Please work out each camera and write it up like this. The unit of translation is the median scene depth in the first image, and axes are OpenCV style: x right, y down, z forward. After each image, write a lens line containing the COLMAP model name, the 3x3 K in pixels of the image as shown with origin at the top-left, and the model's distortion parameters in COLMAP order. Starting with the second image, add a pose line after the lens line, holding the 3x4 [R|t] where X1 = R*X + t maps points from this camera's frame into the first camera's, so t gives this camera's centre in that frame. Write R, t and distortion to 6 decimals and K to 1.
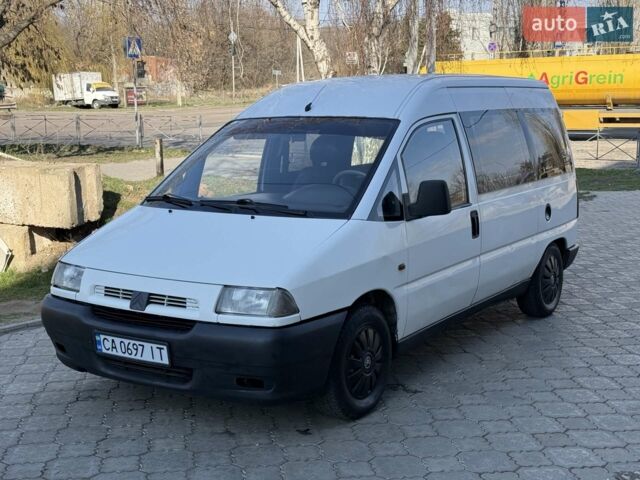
lens RADIAL K [[887.0, 0, 320.0], [0, 887.0, 240.0], [0, 0, 1]] dist [0.114056, 0.047662]
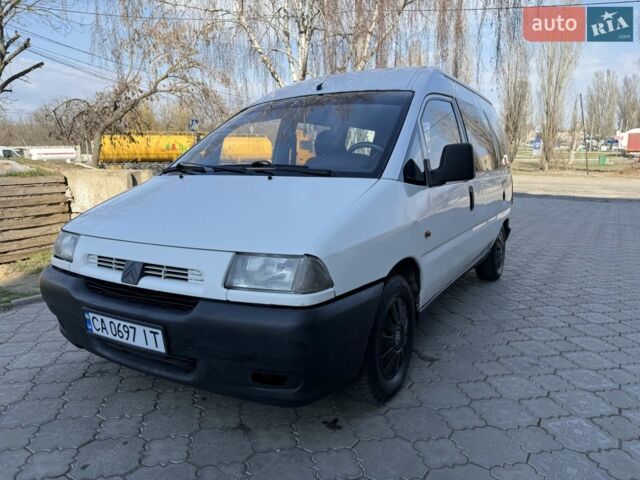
lens RADIAL K [[451.3, 0, 322.1], [0, 451.3, 238.7], [0, 0, 1]] dist [0.051563, -0.075959]
pose [[0.998321, -0.003292, 0.057832, -0.052061], [0.003024, 0.999984, 0.004728, 0.035606], [-0.057847, -0.004545, 0.998315, 0.567773]]
